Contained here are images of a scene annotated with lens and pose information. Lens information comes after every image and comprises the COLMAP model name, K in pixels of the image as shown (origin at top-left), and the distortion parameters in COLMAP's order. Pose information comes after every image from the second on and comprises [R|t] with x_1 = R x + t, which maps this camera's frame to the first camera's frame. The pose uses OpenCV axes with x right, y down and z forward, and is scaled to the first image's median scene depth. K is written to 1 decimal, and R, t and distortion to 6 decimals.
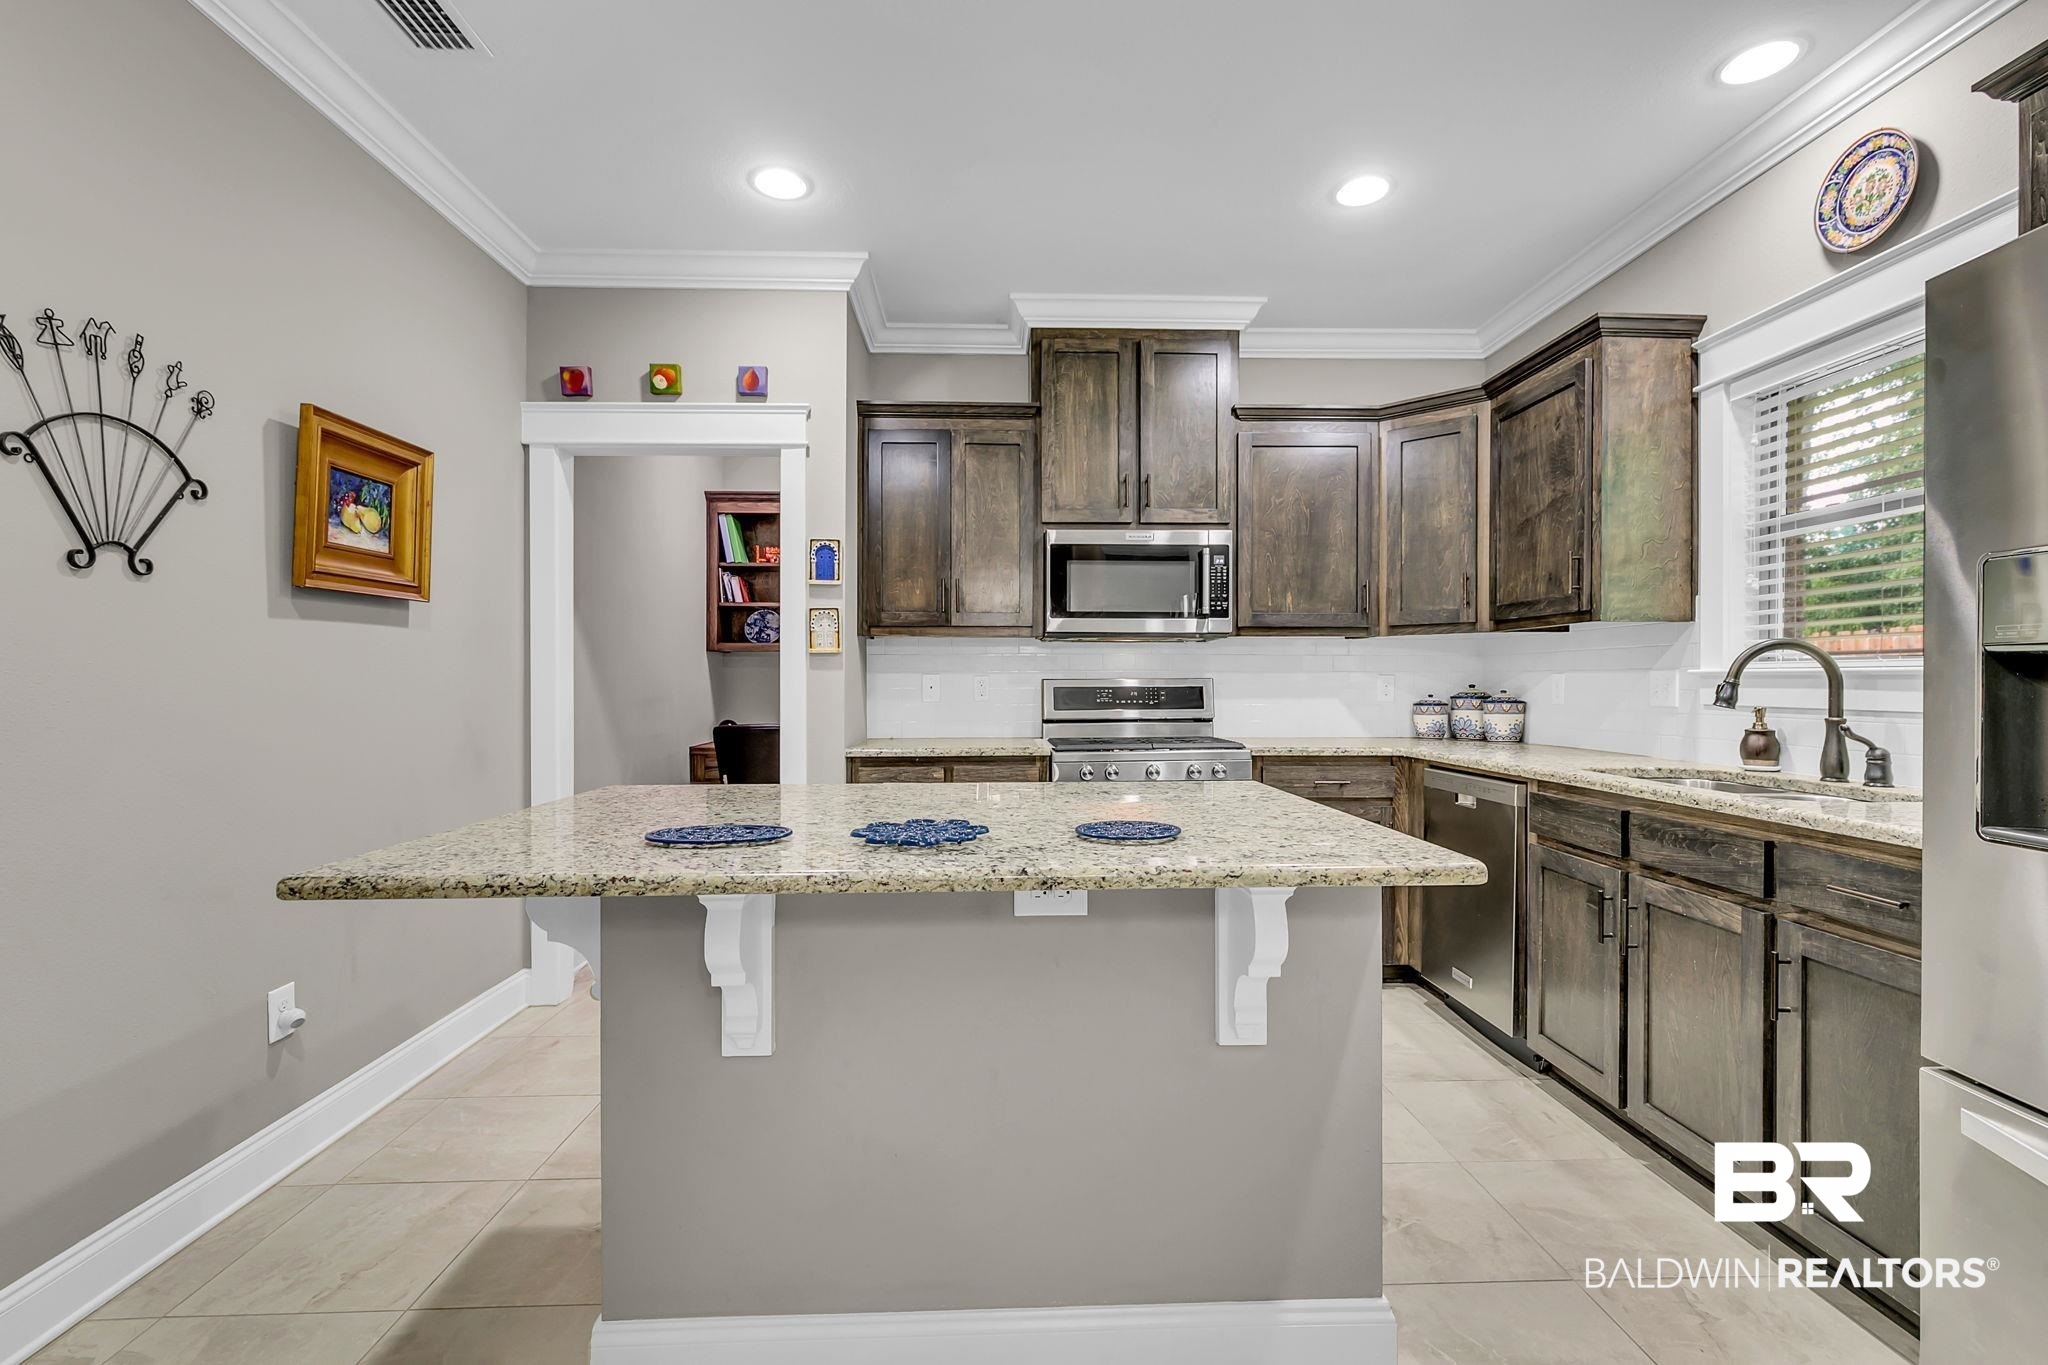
lens RADIAL K [[916.6, 0, 1022.1], [0, 916.6, 678.7], [0, 0, 1]] dist [0.005403, -0.000990]
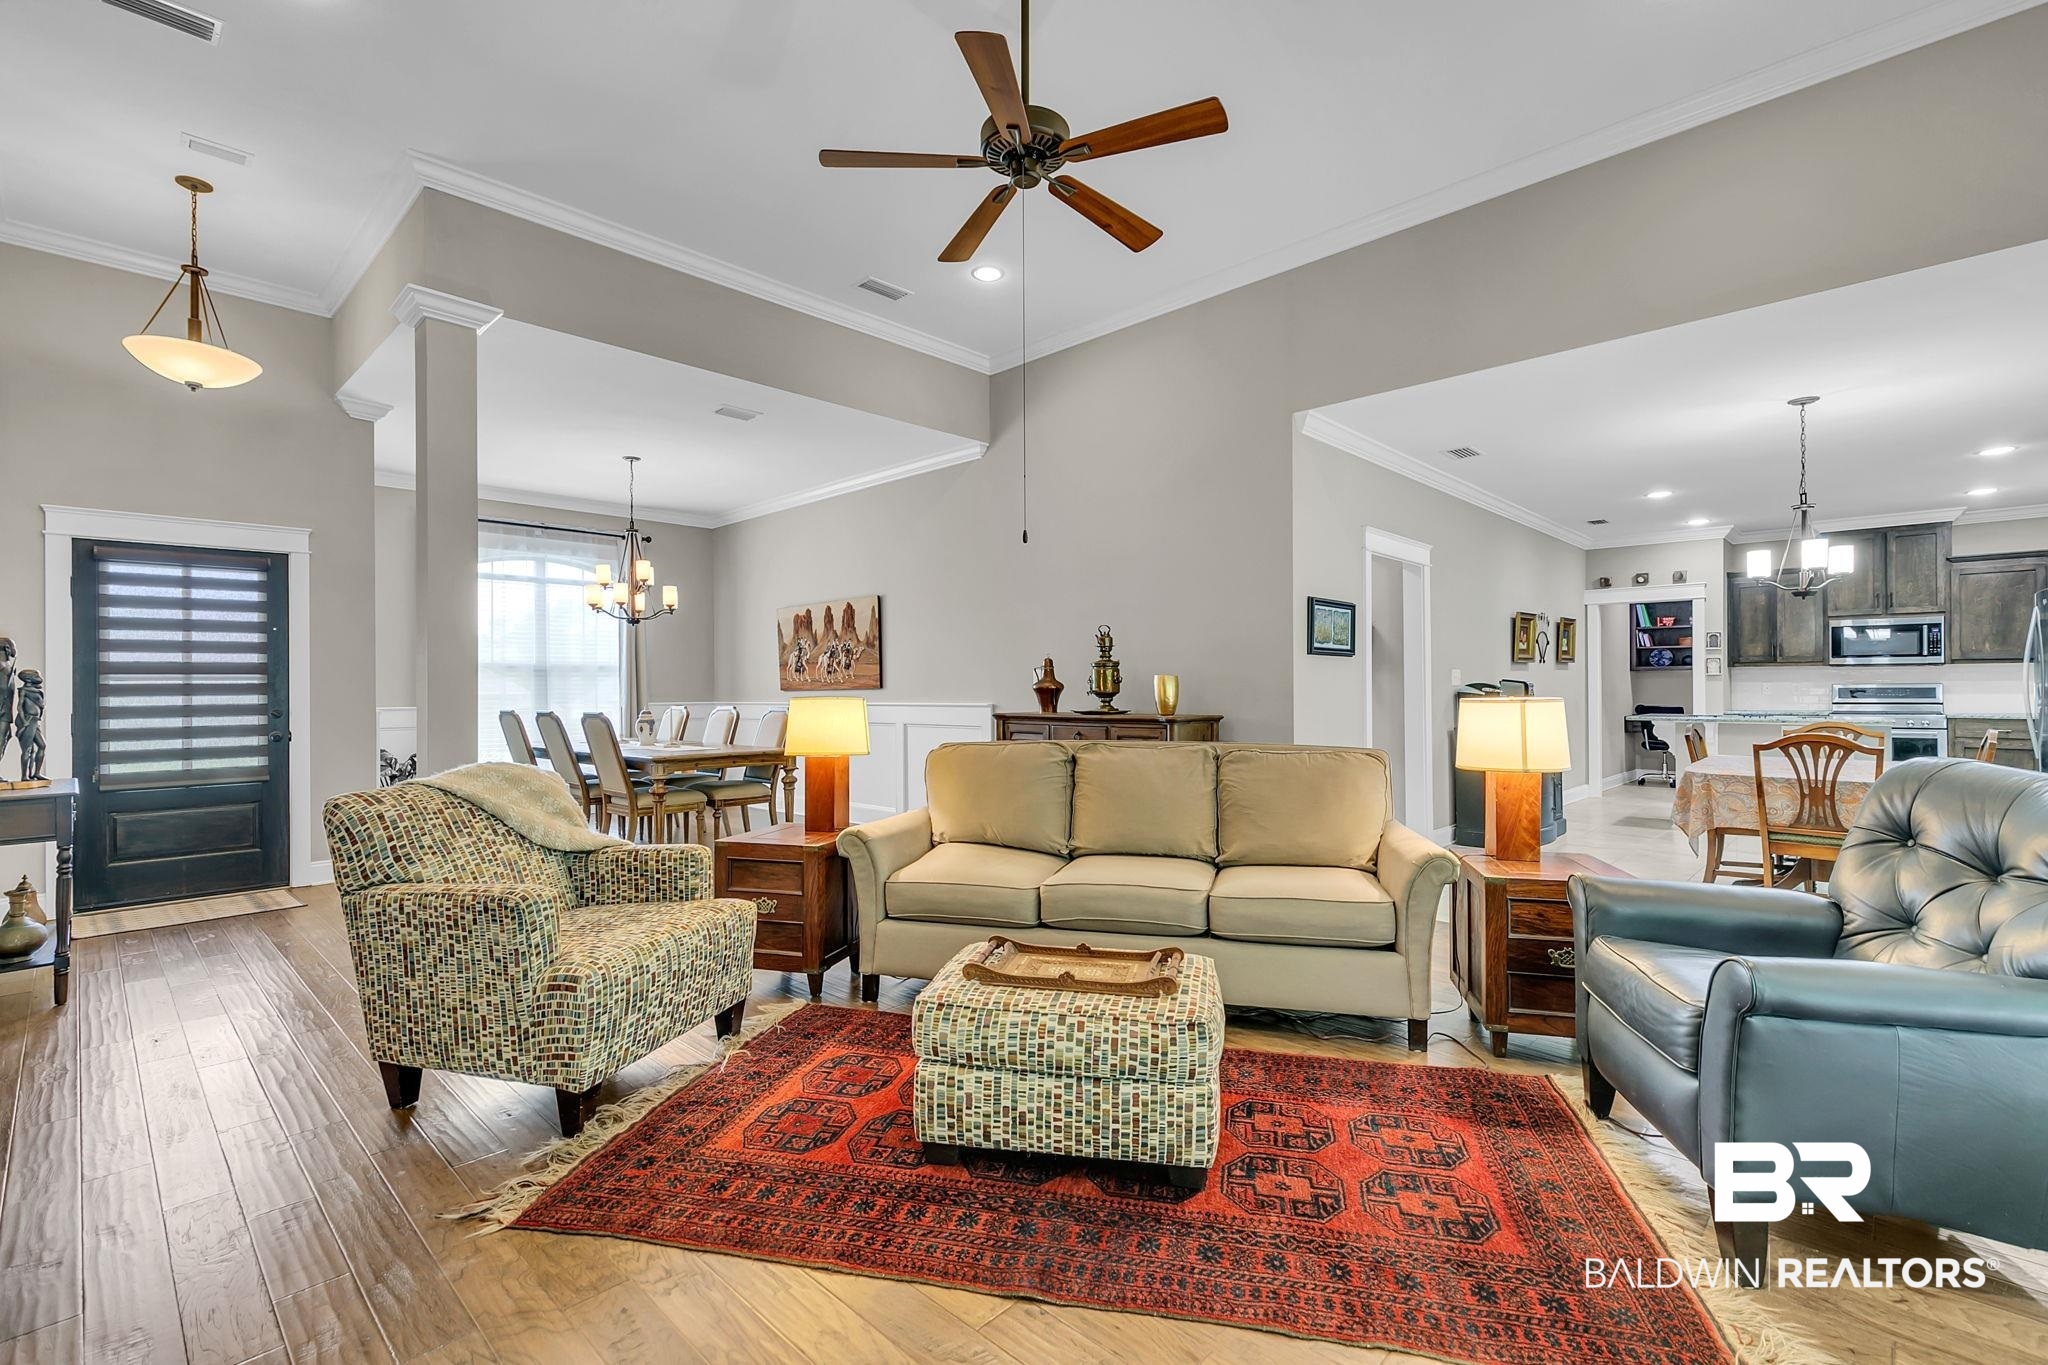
lens RADIAL K [[916.6, 0, 1024.1], [0, 916.6, 681.0], [0, 0, 1]] dist [0.005403, -0.000990]
pose [[0.692763, -0.006200, -0.721139, 0.287890], [0.000989, 0.999970, -0.007647, 0.007211], [0.721165, 0.004584, 0.692748, -2.046767]]
